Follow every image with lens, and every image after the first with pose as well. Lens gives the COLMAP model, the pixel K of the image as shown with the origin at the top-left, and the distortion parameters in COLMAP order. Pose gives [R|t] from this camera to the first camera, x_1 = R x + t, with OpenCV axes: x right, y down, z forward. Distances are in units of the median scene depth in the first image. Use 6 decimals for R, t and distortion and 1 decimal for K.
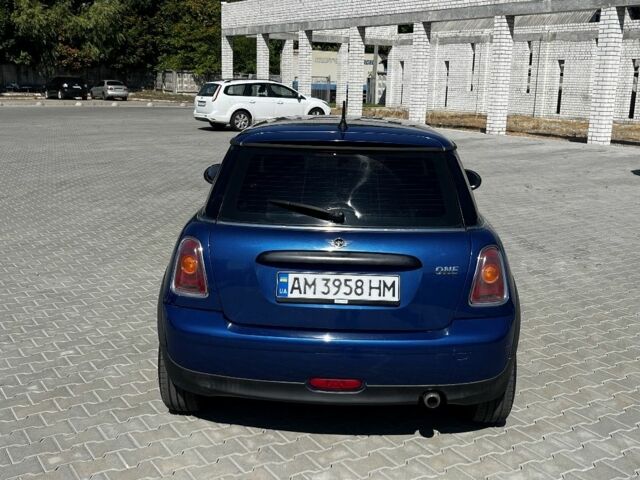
lens RADIAL K [[746.6, 0, 320.0], [0, 746.6, 240.0], [0, 0, 1]] dist [0.003265, -0.022647]
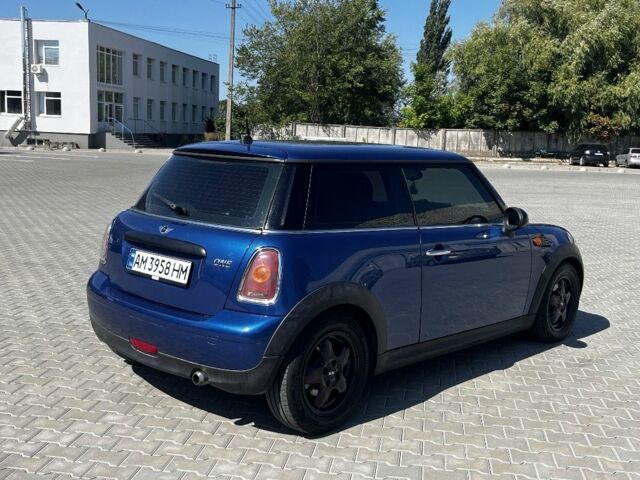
lens RADIAL K [[739.2, 0, 320.0], [0, 739.2, 240.0], [0, 0, 1]] dist [-0.006828, -0.015880]
pose [[0.755463, 0.094341, -0.648363, 0.048550], [-0.152113, 0.987795, -0.033509, 0.001086], [0.637289, 0.123939, 0.760593, 0.012808]]
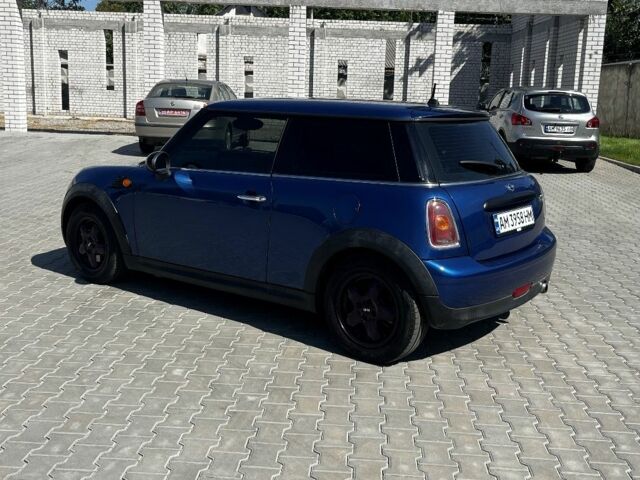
lens RADIAL K [[746.6, 0, 320.0], [0, 746.6, 240.0], [0, 0, 1]] dist [0.003265, -0.022647]
pose [[0.601418, -0.165592, 0.781585, -0.062090], [0.154202, 0.983949, 0.089811, -0.003815], [-0.783912, 0.066508, 0.617300, 0.021739]]
